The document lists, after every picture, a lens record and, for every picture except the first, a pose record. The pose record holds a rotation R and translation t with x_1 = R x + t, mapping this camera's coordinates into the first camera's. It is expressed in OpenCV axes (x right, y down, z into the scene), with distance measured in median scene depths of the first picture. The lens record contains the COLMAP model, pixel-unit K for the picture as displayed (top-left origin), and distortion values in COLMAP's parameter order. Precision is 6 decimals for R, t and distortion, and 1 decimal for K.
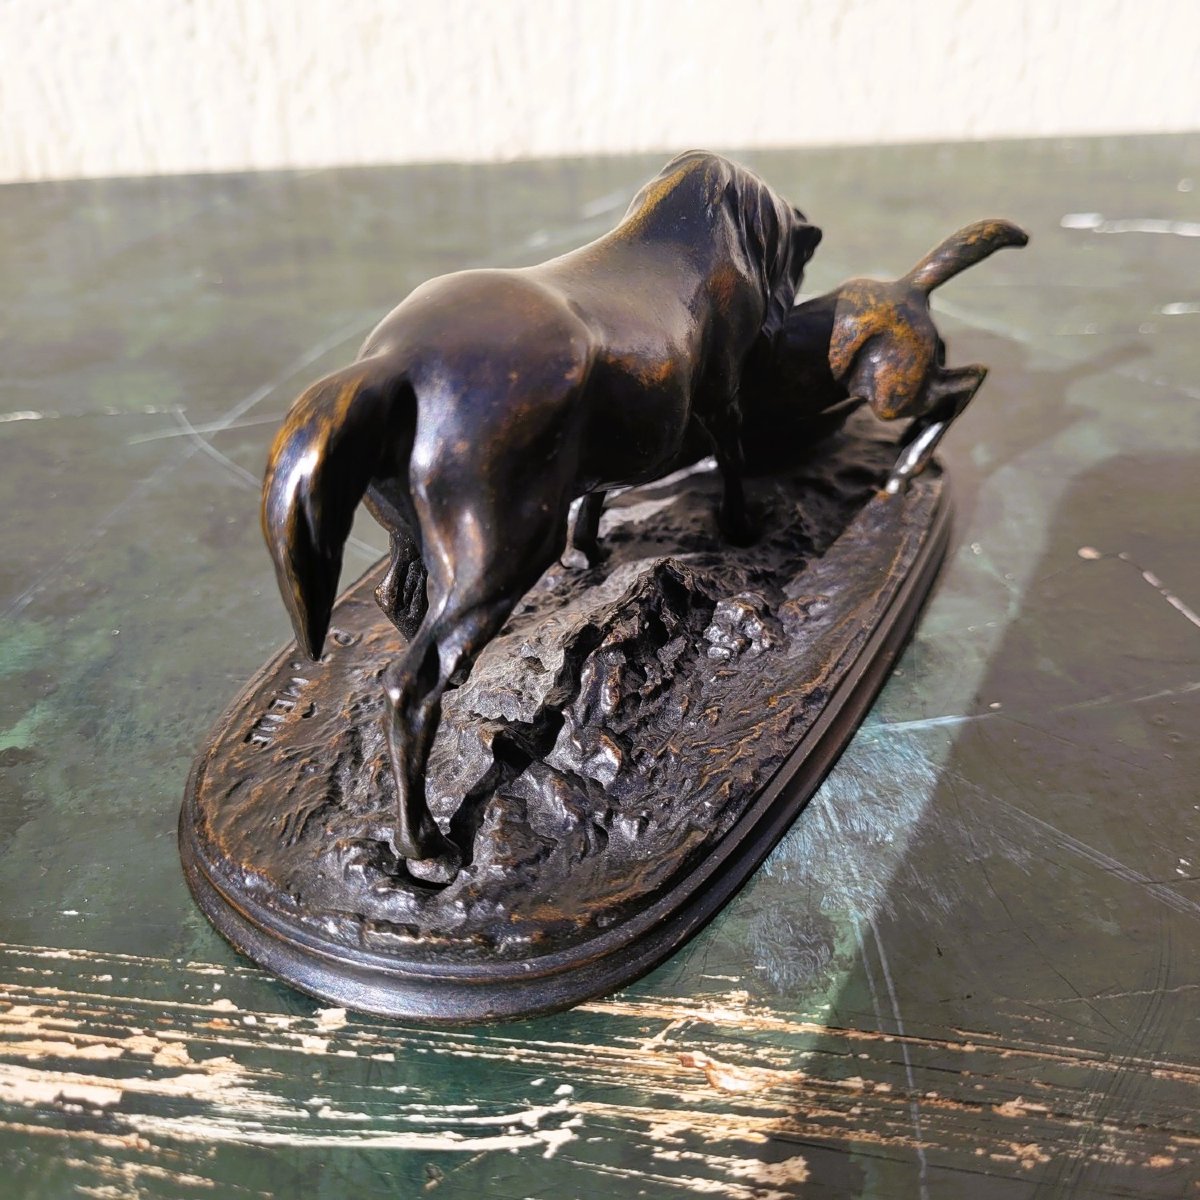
lens RADIAL K [[1330.7, 0, 600.0], [0, 1330.7, 600.0], [0, 0, 1]] dist [-0.044877, 0.029433]
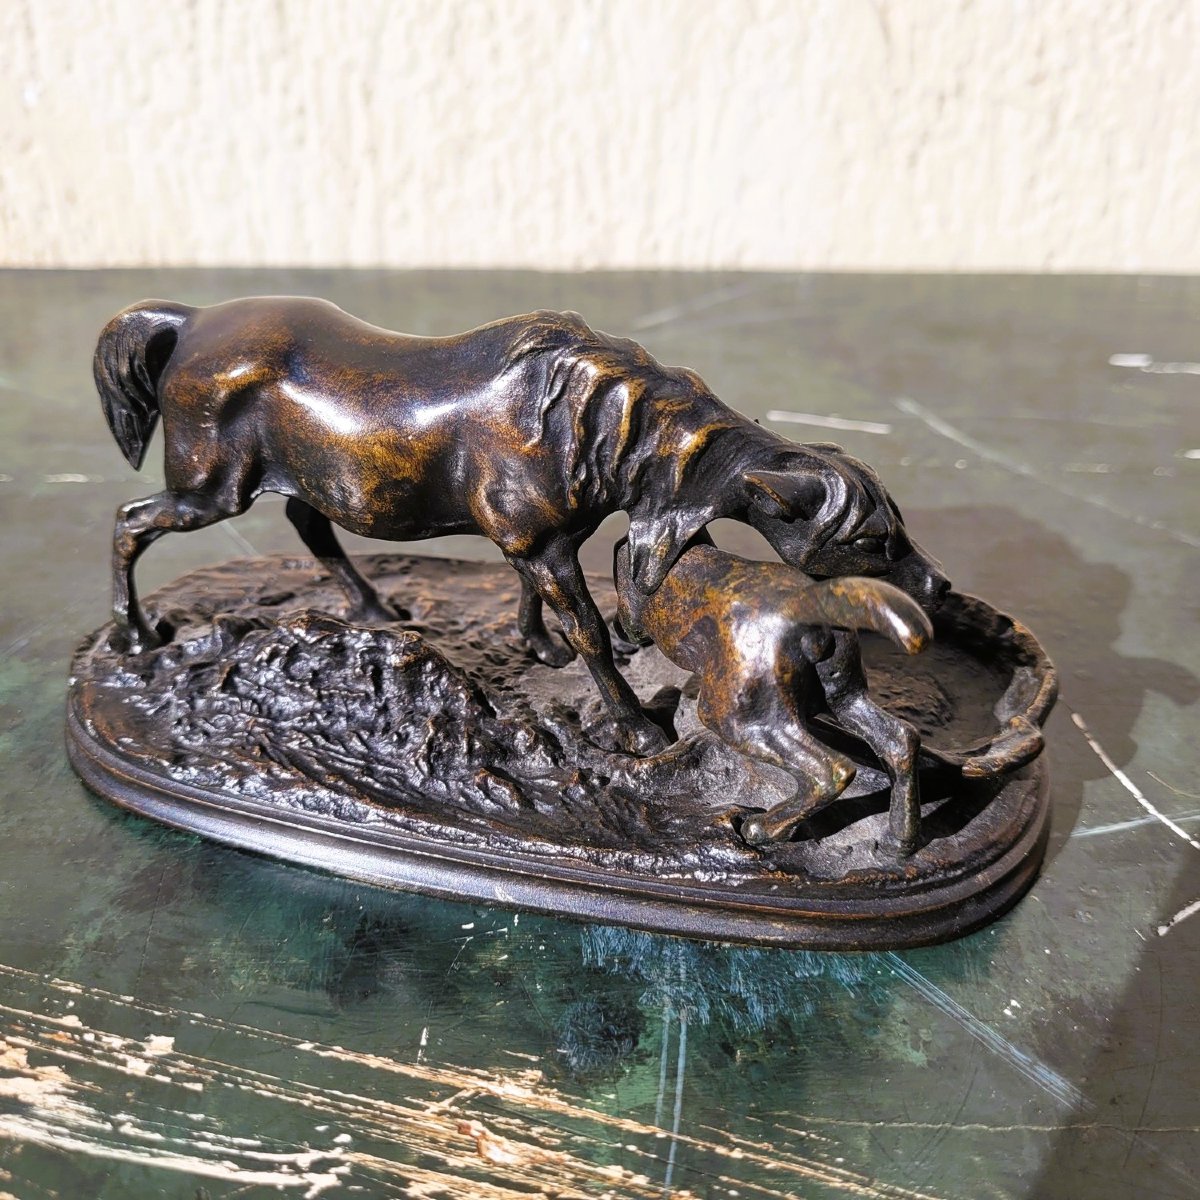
lens RADIAL K [[1330.7, 0, 600.0], [0, 1330.7, 600.0], [0, 0, 1]] dist [-0.044877, 0.029433]
pose [[0.987676, 0.083698, -0.132255, 0.275743], [-0.092654, 0.993699, -0.063070, -0.014881], [0.126143, 0.074546, 0.989207, -0.062613]]
